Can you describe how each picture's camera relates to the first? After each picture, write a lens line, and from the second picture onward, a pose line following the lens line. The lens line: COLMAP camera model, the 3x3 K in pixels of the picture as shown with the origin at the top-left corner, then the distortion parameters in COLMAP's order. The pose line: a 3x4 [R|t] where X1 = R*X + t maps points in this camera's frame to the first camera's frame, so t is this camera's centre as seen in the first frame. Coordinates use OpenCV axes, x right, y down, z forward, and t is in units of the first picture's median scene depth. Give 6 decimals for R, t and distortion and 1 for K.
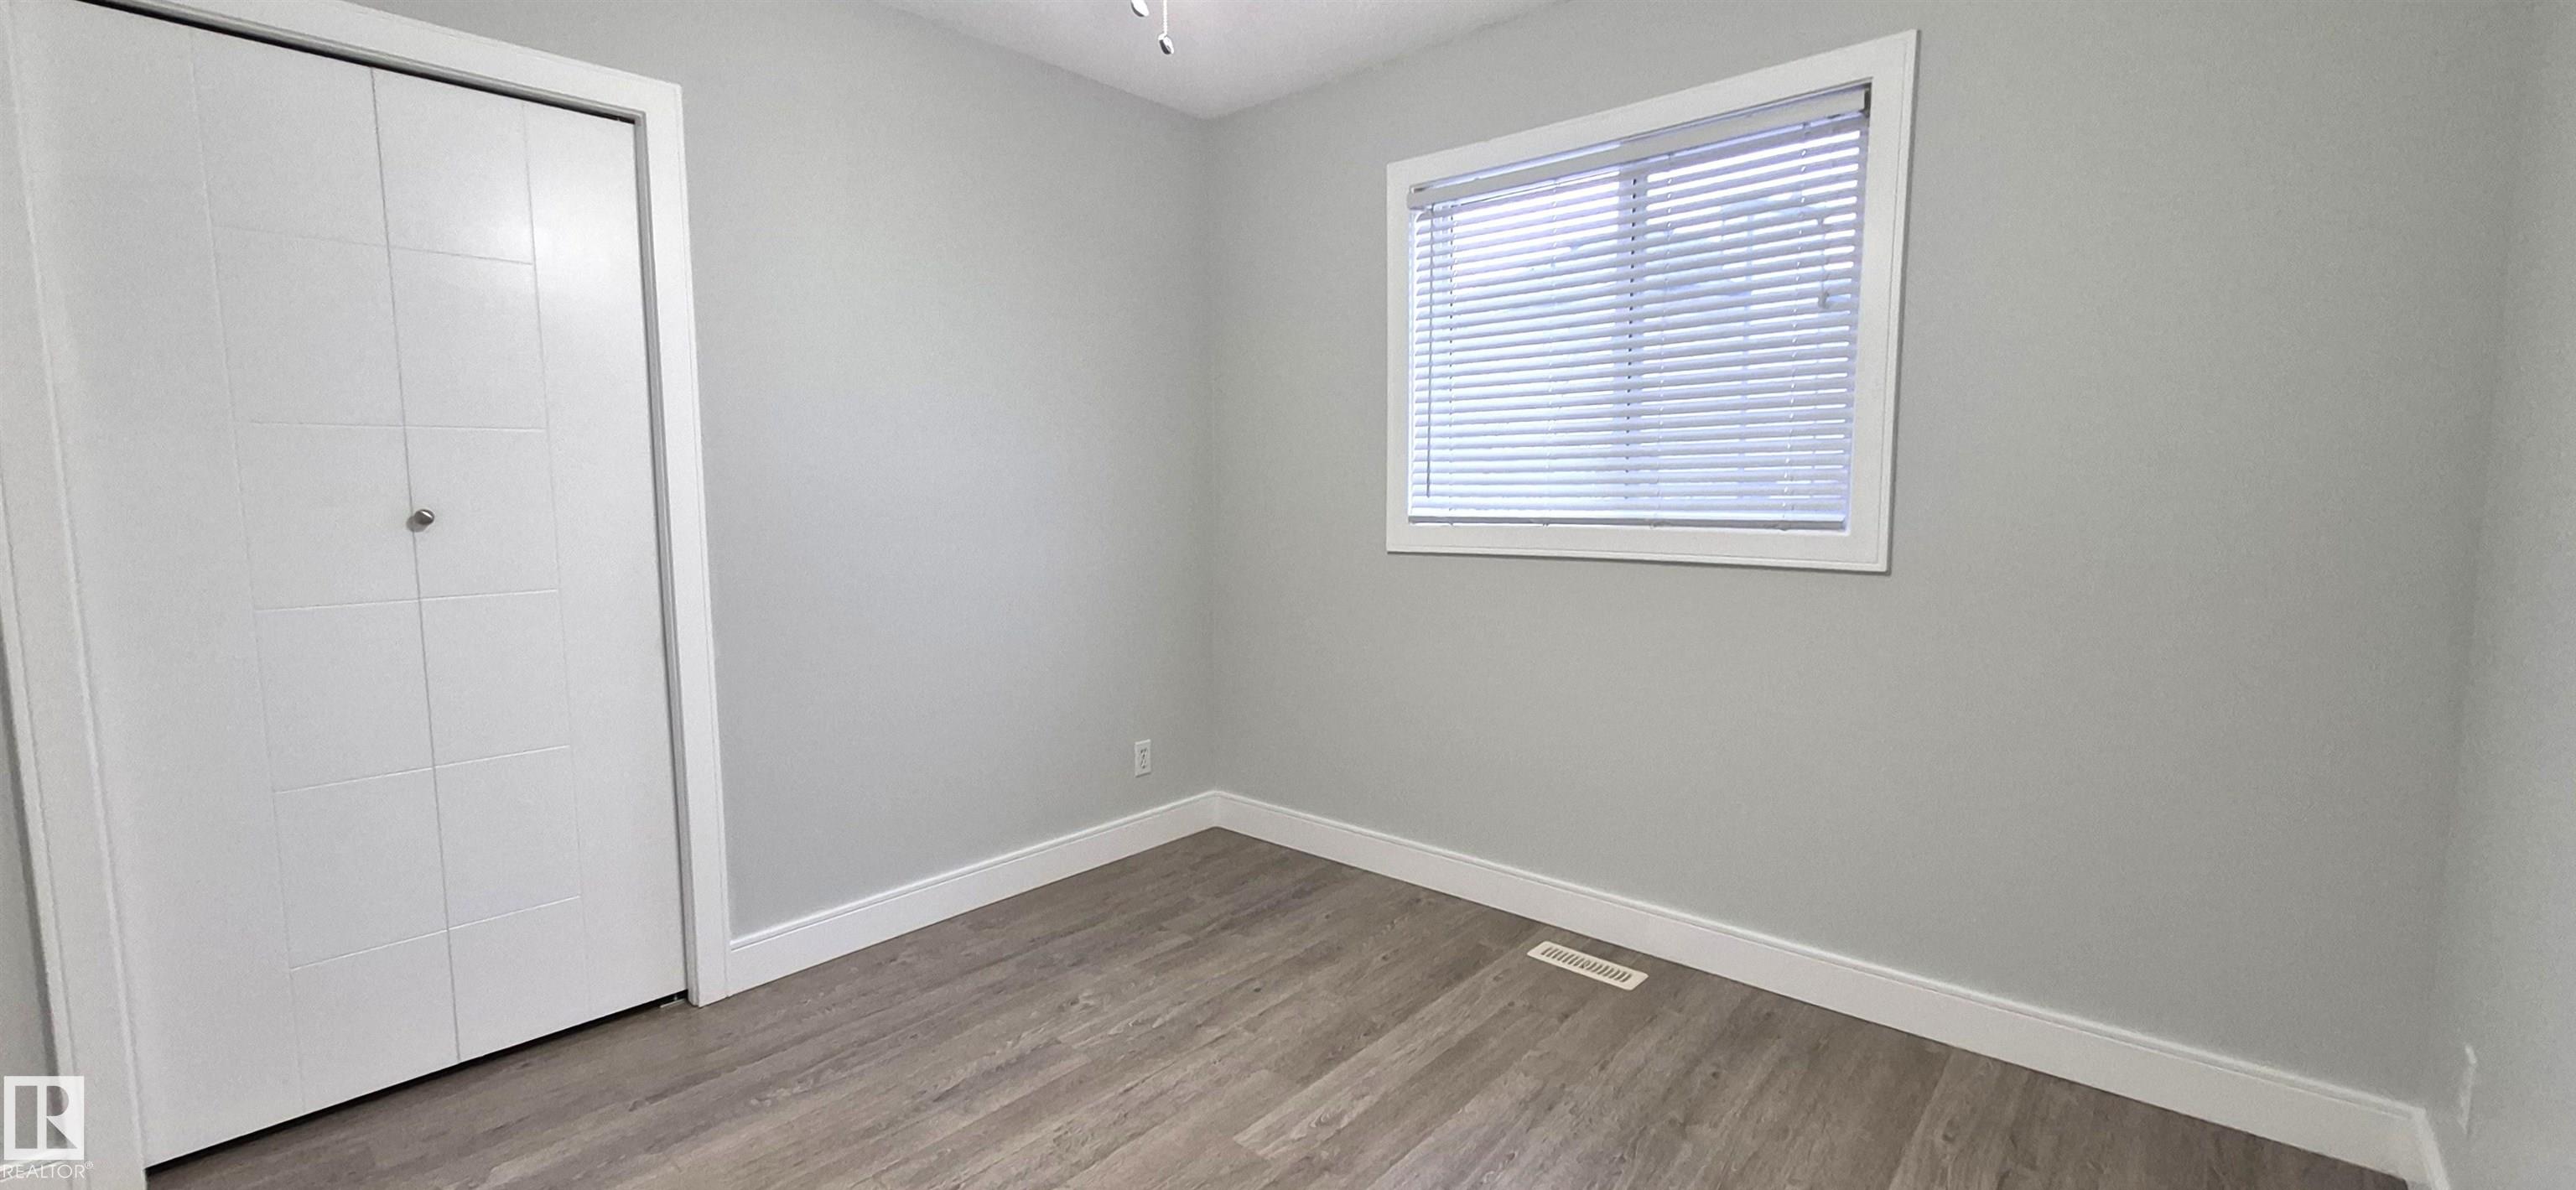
lens RADIAL K [[1033.0, 0, 1245.0], [0, 1033.0, 594.9], [0, 0, 1]] dist [0.000915, -0.000080]
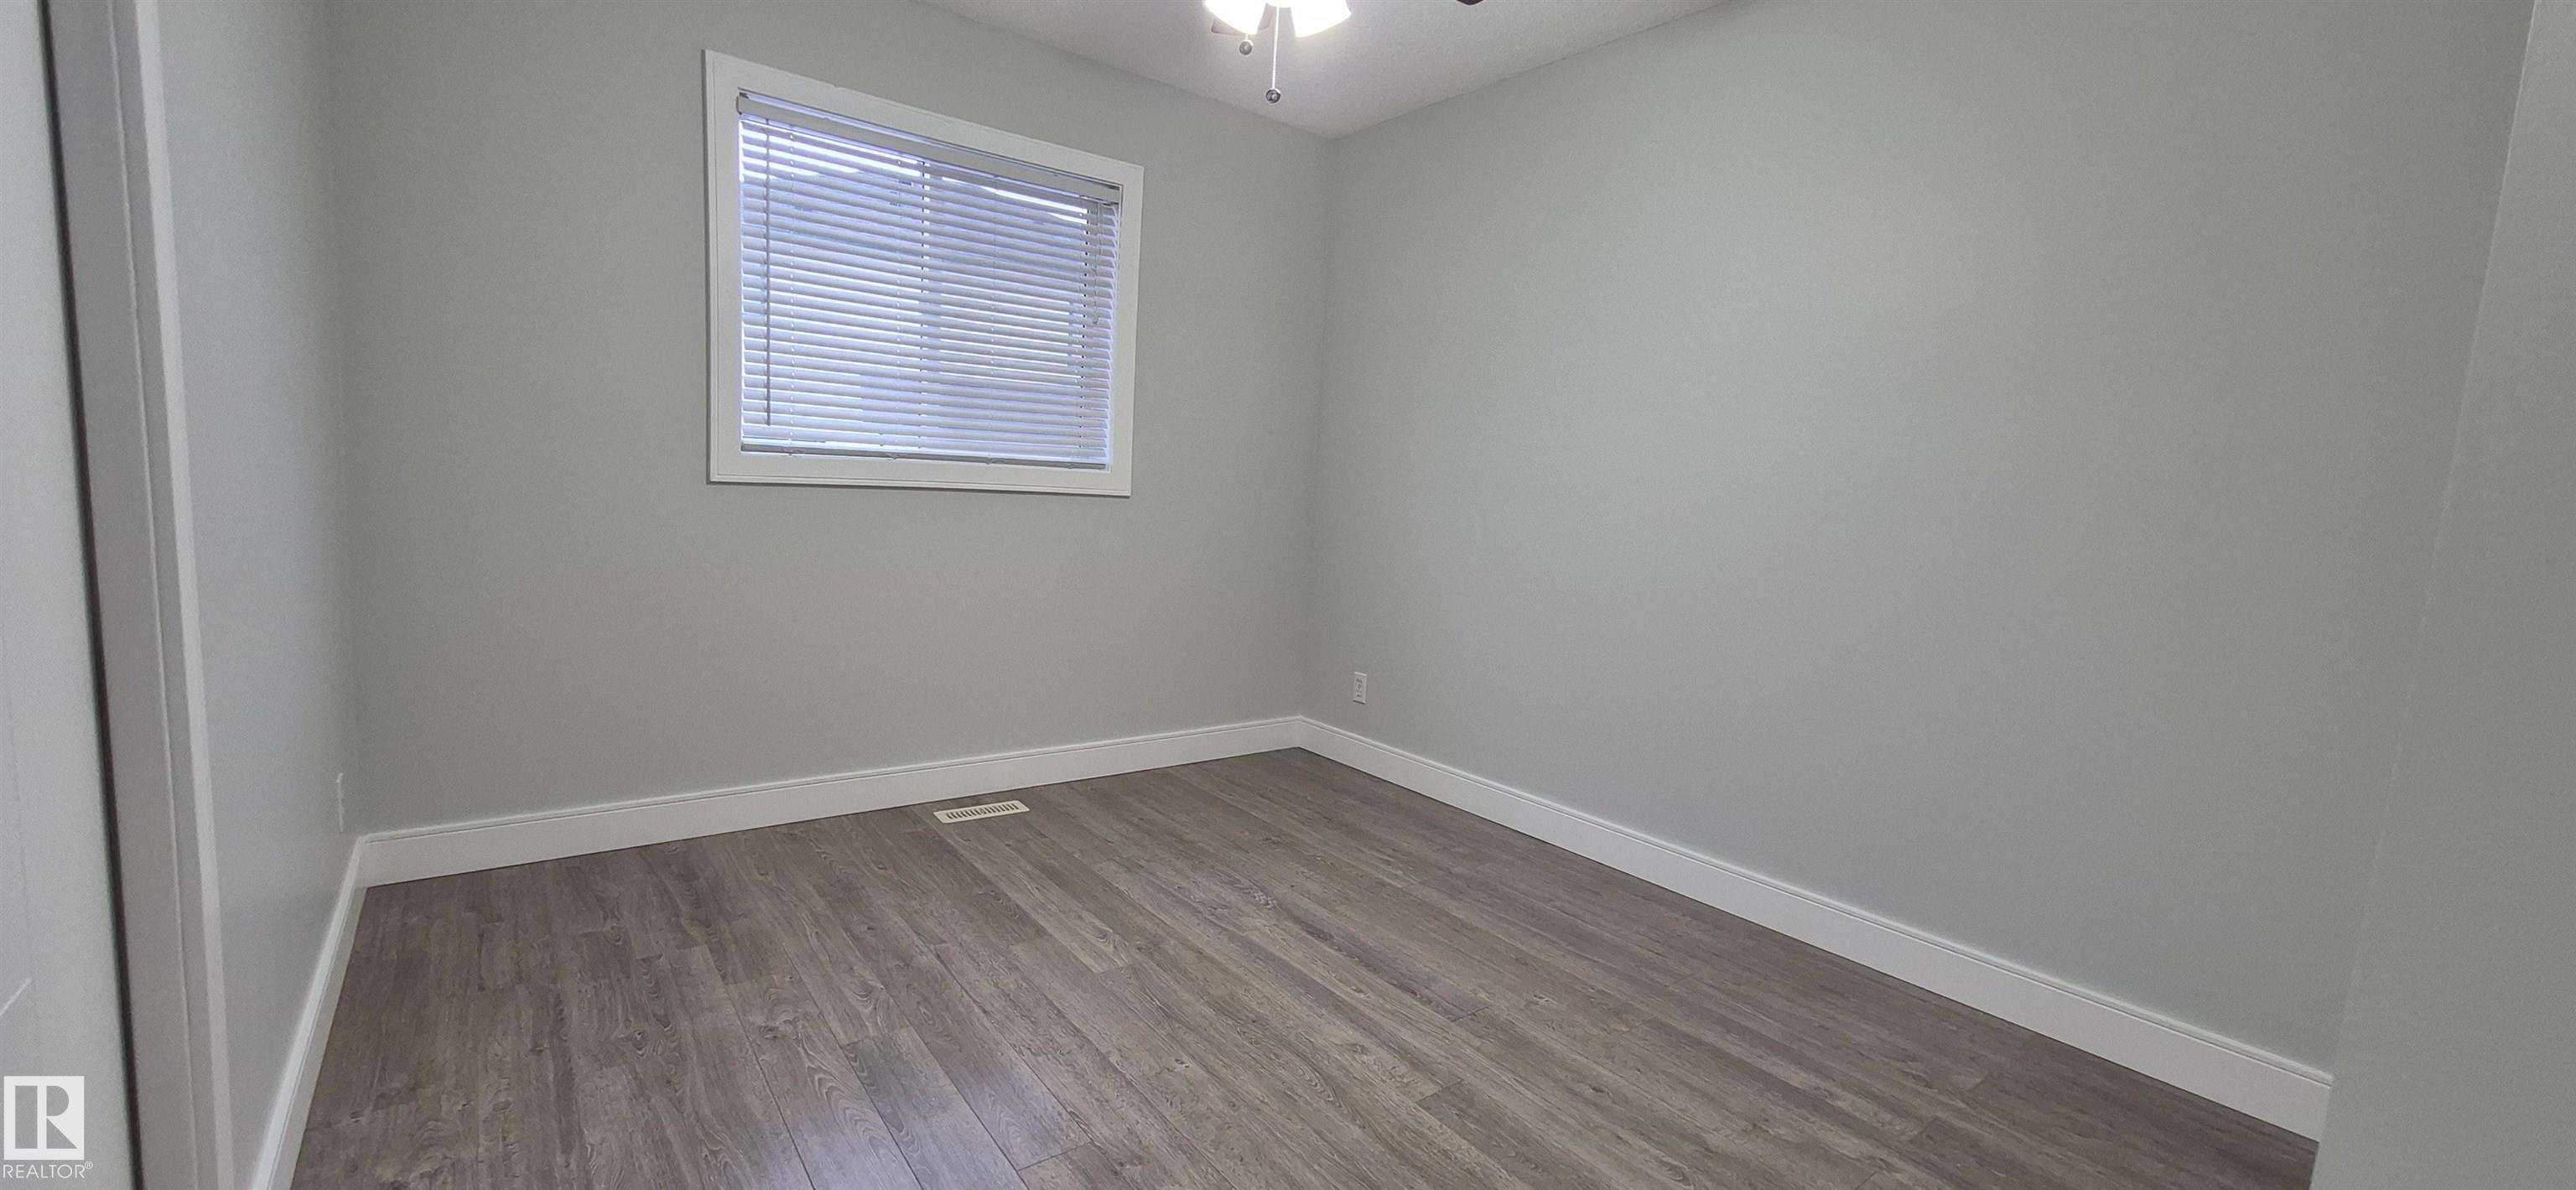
lens RADIAL K [[1033.0, 0, 1245.0], [0, 1033.0, 594.9], [0, 0, 1]] dist [0.000915, -0.000080]
pose [[0.184591, -0.098478, 0.977869, -0.846844], [0.039829, 0.994899, 0.092675, -0.009633], [-0.982008, 0.021841, 0.187572, 0.457866]]
